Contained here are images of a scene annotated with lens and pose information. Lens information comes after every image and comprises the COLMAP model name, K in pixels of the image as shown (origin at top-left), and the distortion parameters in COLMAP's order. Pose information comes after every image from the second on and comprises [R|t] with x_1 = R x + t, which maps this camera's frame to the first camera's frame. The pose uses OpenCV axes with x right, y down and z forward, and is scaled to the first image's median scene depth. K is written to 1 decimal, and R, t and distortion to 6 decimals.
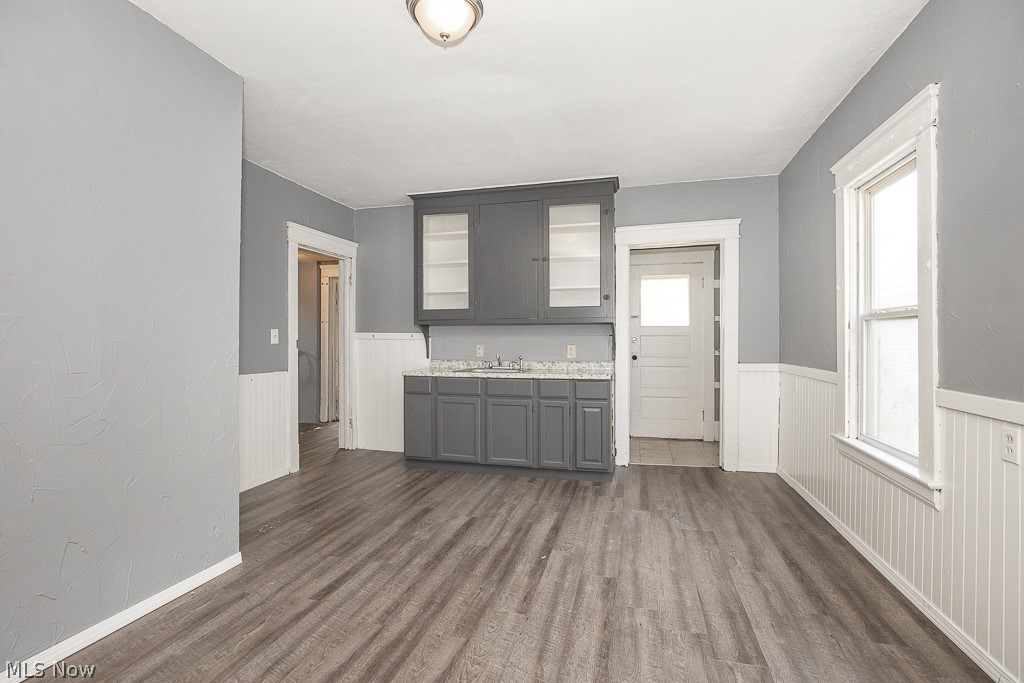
lens RADIAL K [[483.6, 0, 509.3], [0, 483.6, 342.6], [0, 0, 1]] dist [0.000024, 0.000711]
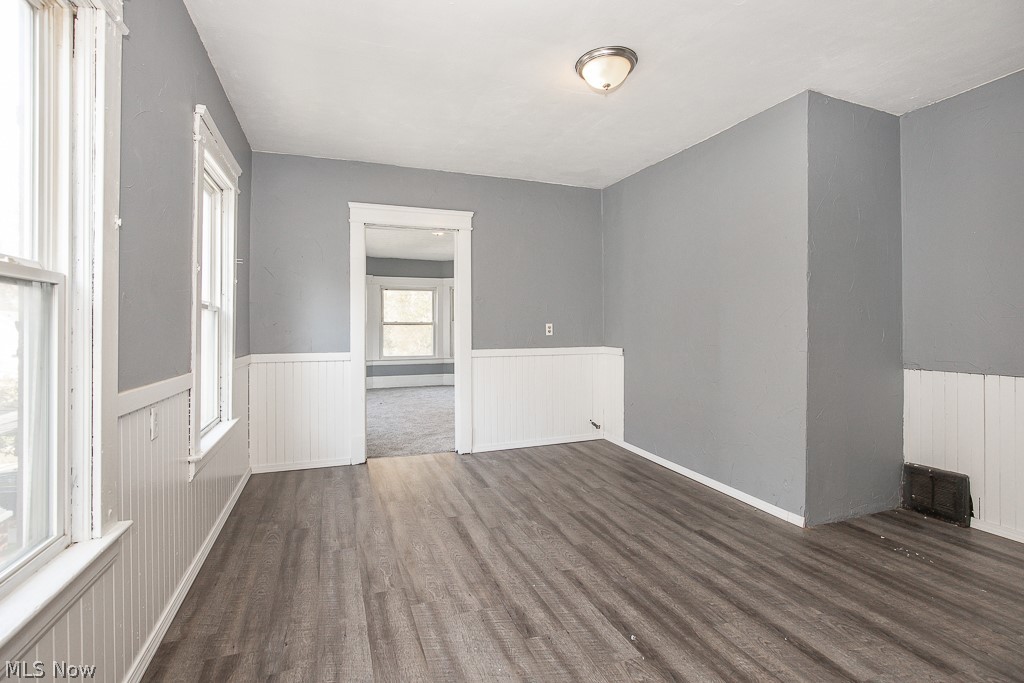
lens RADIAL K [[483.6, 0, 510.9], [0, 483.6, 335.1], [0, 0, 1]] dist [0.000024, 0.000711]
pose [[-0.817993, 0.005896, -0.575197, 0.715174], [-0.002485, 0.999902, 0.013785, -0.005056], [0.575222, 0.012705, -0.817899, 1.698493]]
